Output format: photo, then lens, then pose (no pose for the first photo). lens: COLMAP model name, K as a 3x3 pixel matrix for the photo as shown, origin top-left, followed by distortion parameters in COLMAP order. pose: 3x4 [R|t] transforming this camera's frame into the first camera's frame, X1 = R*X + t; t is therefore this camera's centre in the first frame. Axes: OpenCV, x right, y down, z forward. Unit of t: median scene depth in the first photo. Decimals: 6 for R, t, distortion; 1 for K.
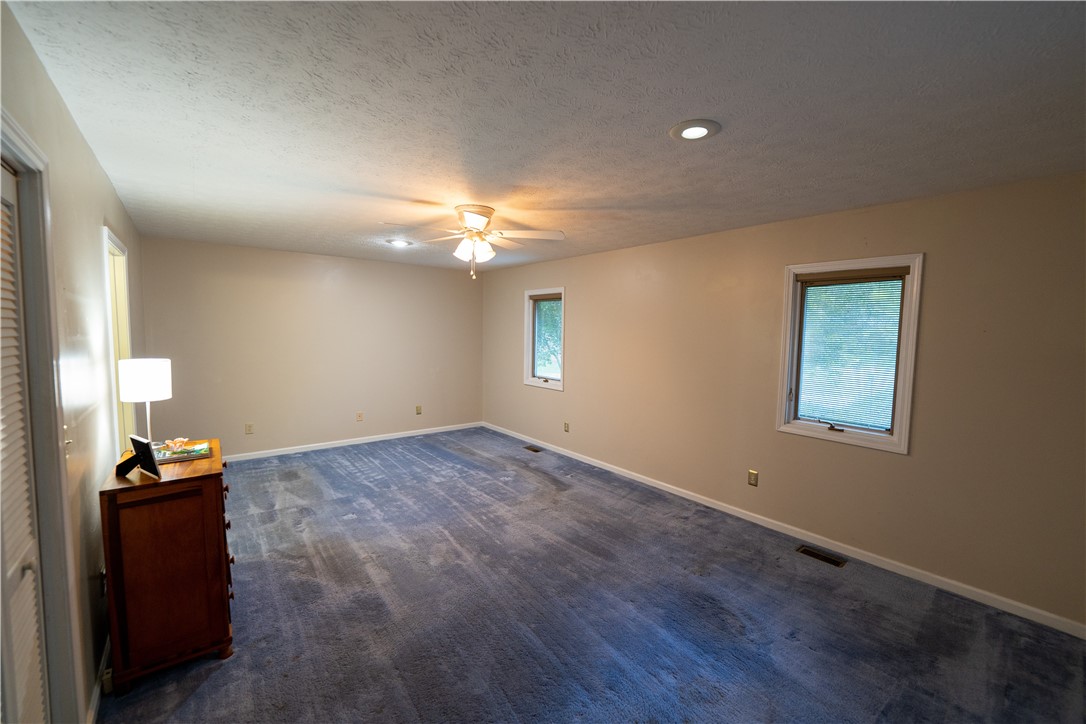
lens RADIAL K [[443.5, 0, 542.5], [0, 443.5, 361.9], [0, 0, 1]] dist [-0.002969, -0.000579]
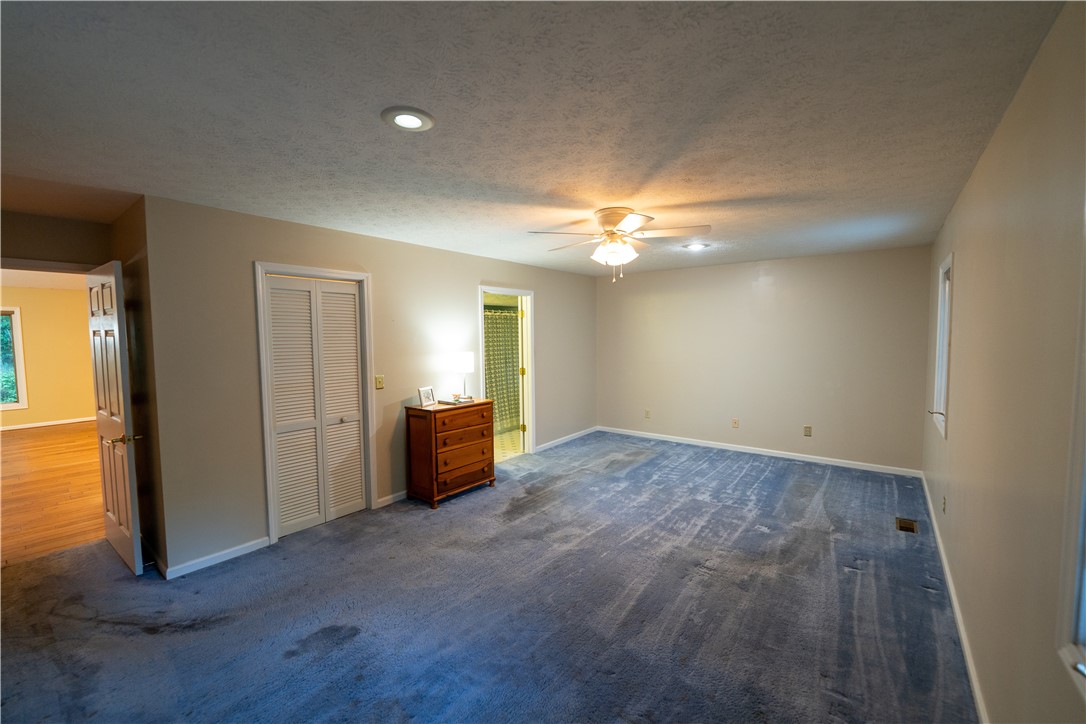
lens RADIAL K [[443.5, 0, 542.5], [0, 443.5, 361.8], [0, 0, 1]] dist [-0.002969, -0.000579]
pose [[0.240576, 0.047556, -0.969465, 0.567625], [-0.061495, 0.997539, 0.033673, -0.024759], [0.968680, 0.051516, 0.242908, 0.451362]]
